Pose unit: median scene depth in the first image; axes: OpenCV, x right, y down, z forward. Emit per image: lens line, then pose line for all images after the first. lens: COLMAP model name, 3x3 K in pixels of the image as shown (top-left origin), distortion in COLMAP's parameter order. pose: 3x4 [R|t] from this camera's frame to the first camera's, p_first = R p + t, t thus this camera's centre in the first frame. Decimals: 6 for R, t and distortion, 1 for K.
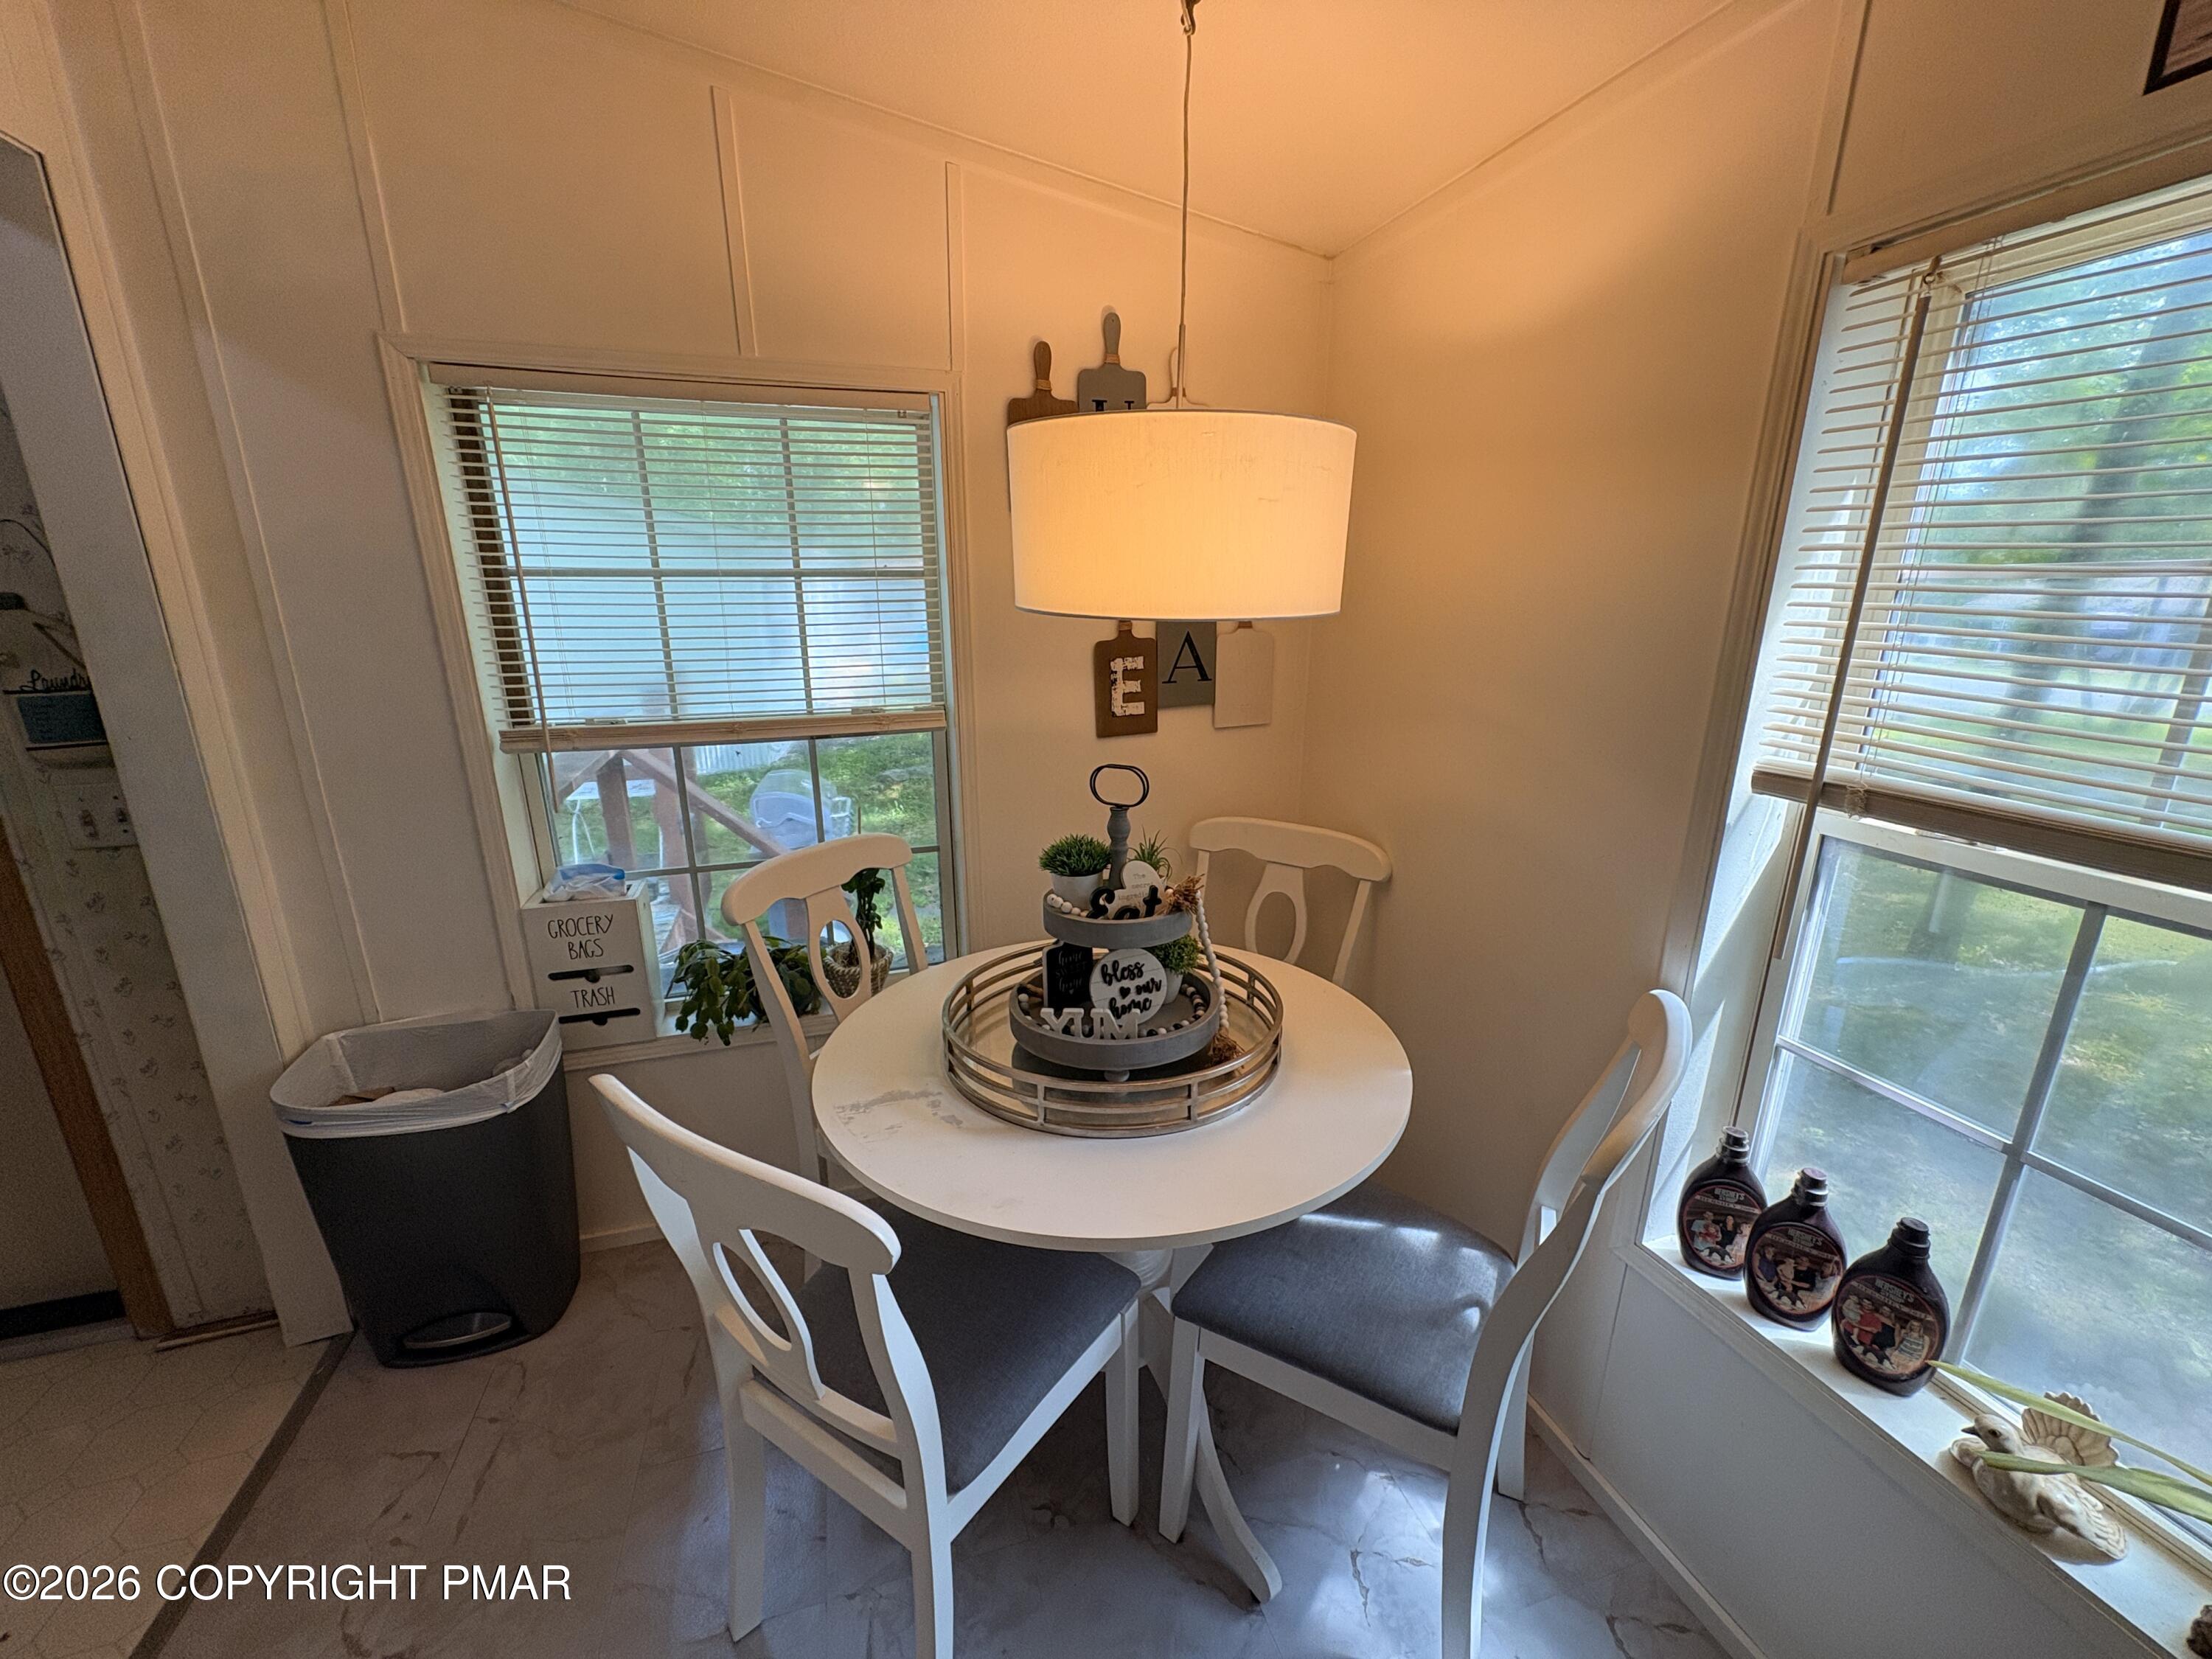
lens RADIAL K [[884.9, 0, 1097.9], [0, 884.9, 830.1], [0, 0, 1]] dist [-0.001730, 0.000385]
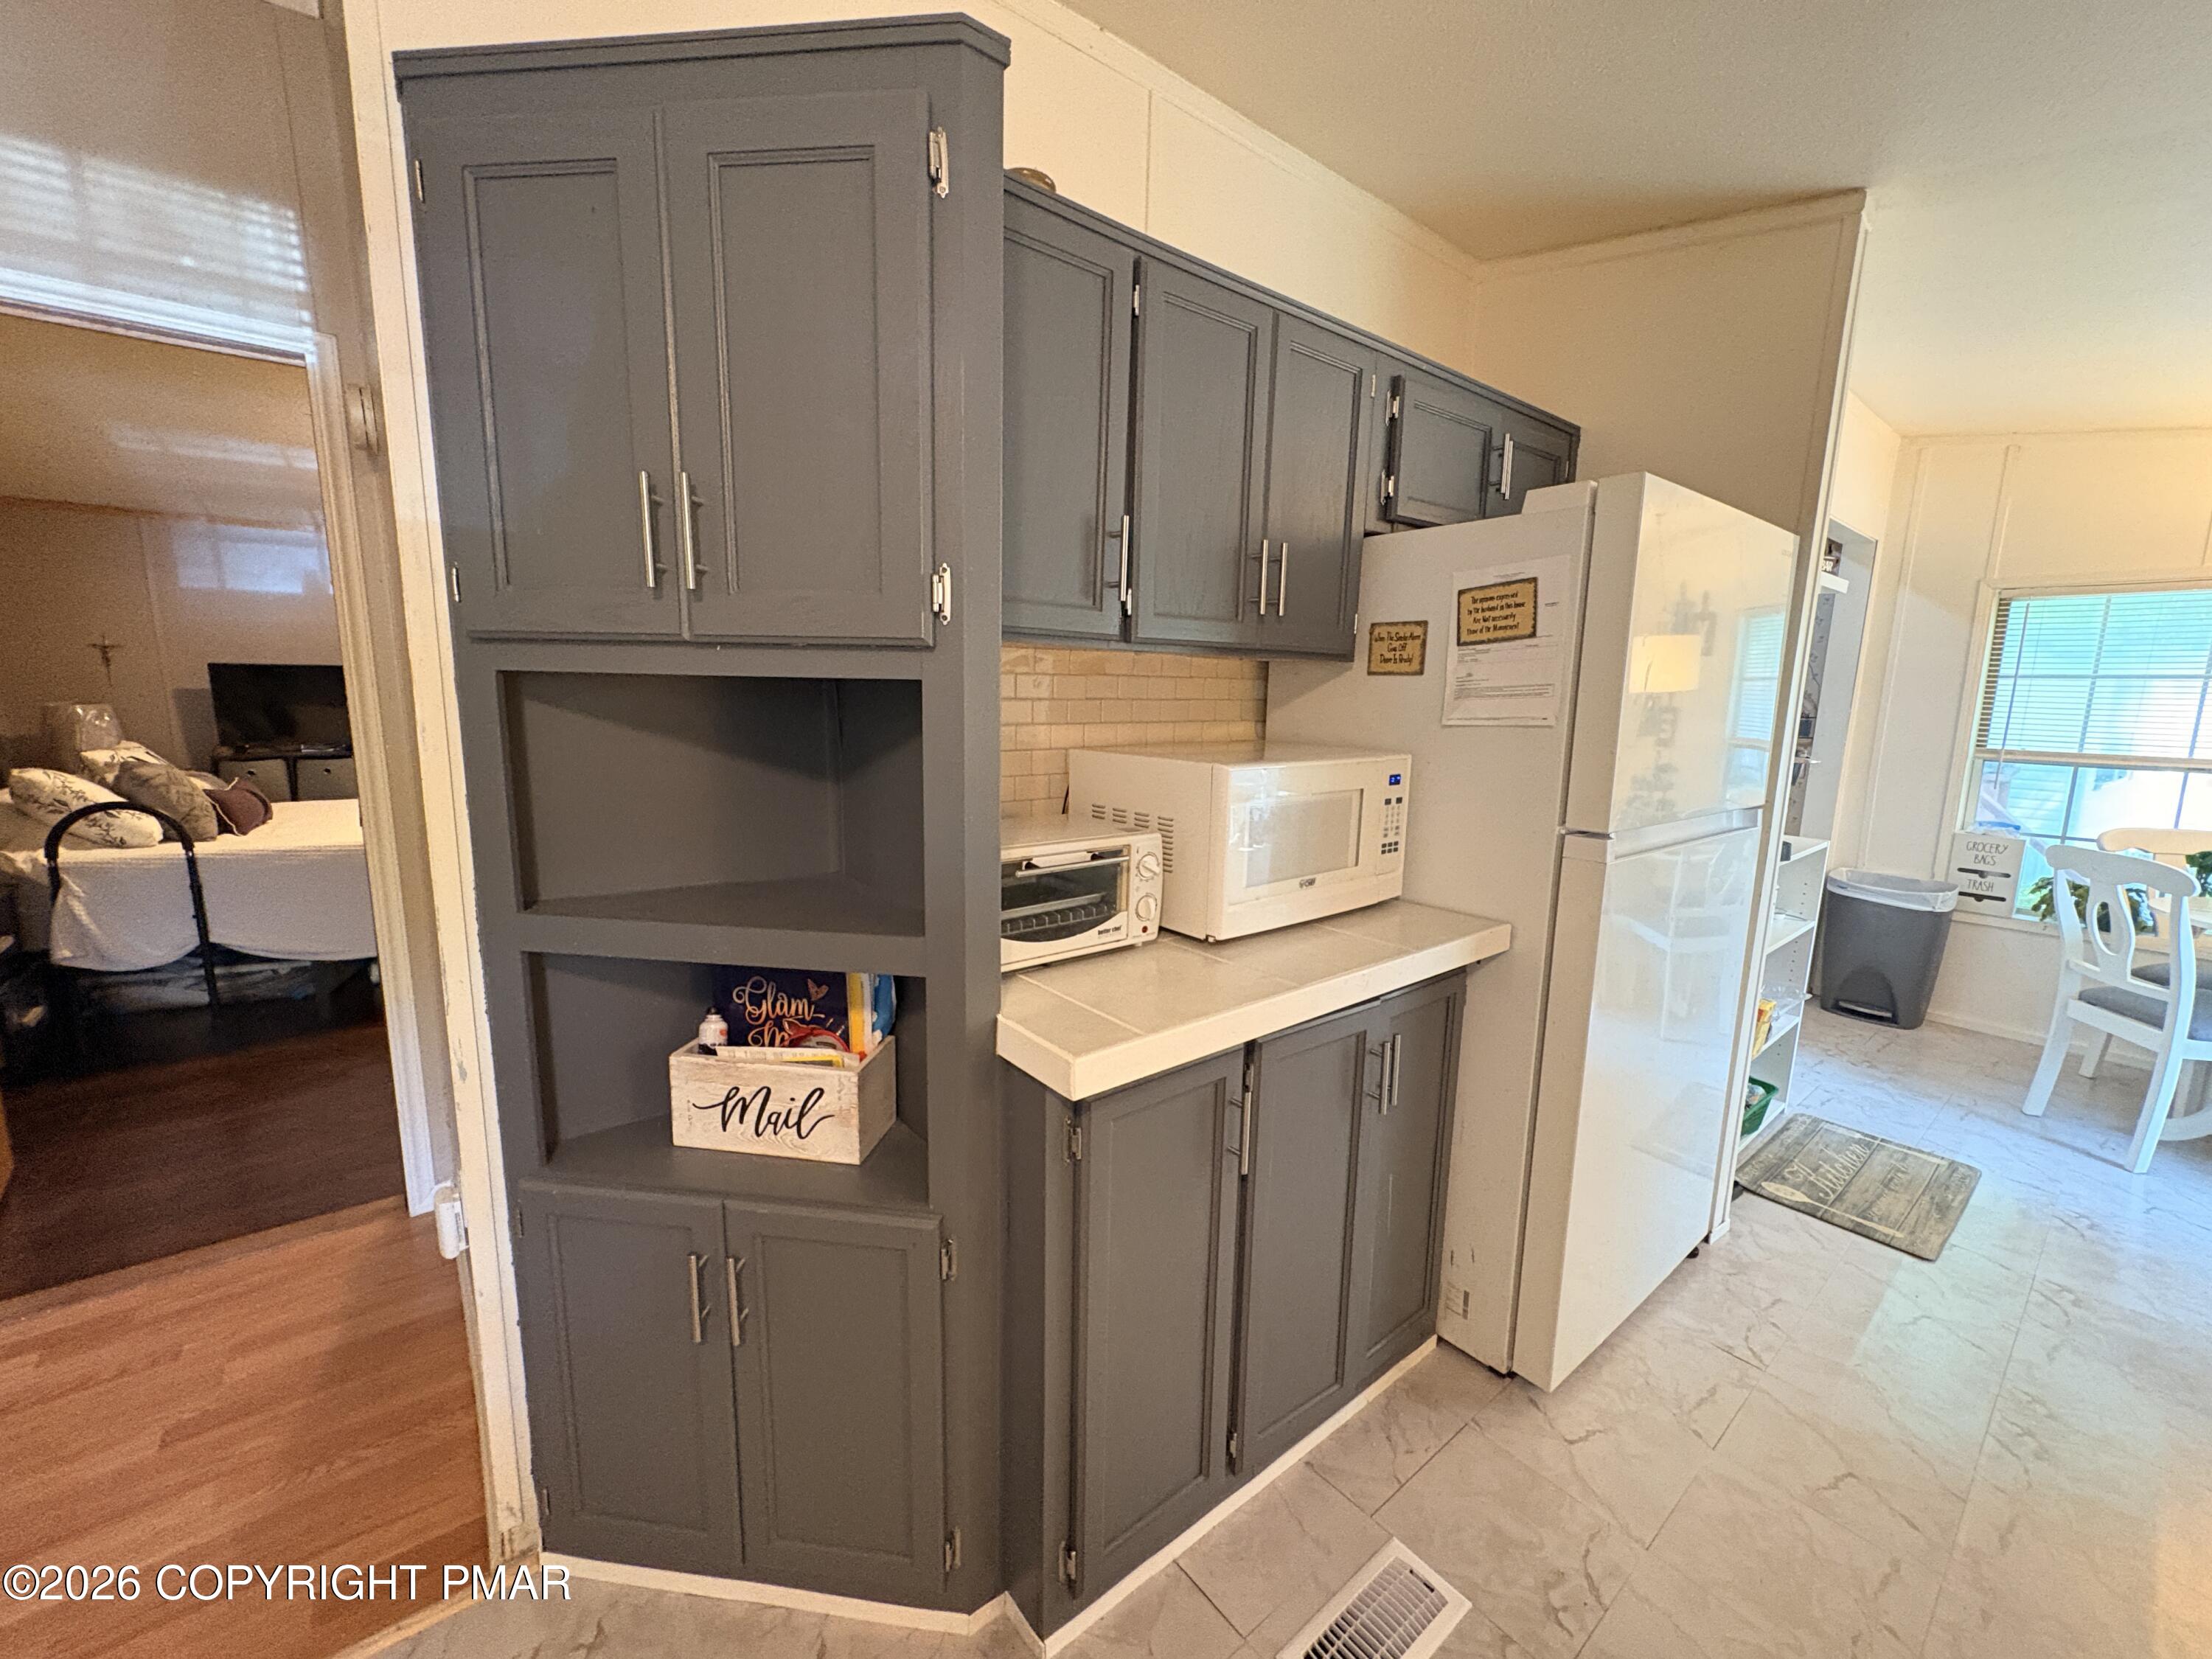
lens RADIAL K [[884.9, 0, 1104.3], [0, 884.9, 821.3], [0, 0, 1]] dist [-0.001730, 0.000385]
pose [[0.370431, 0.149408, -0.916765, 0.505012], [-0.264589, 0.963062, 0.050042, 0.478843], [0.890378, 0.224028, 0.396280, -1.589241]]
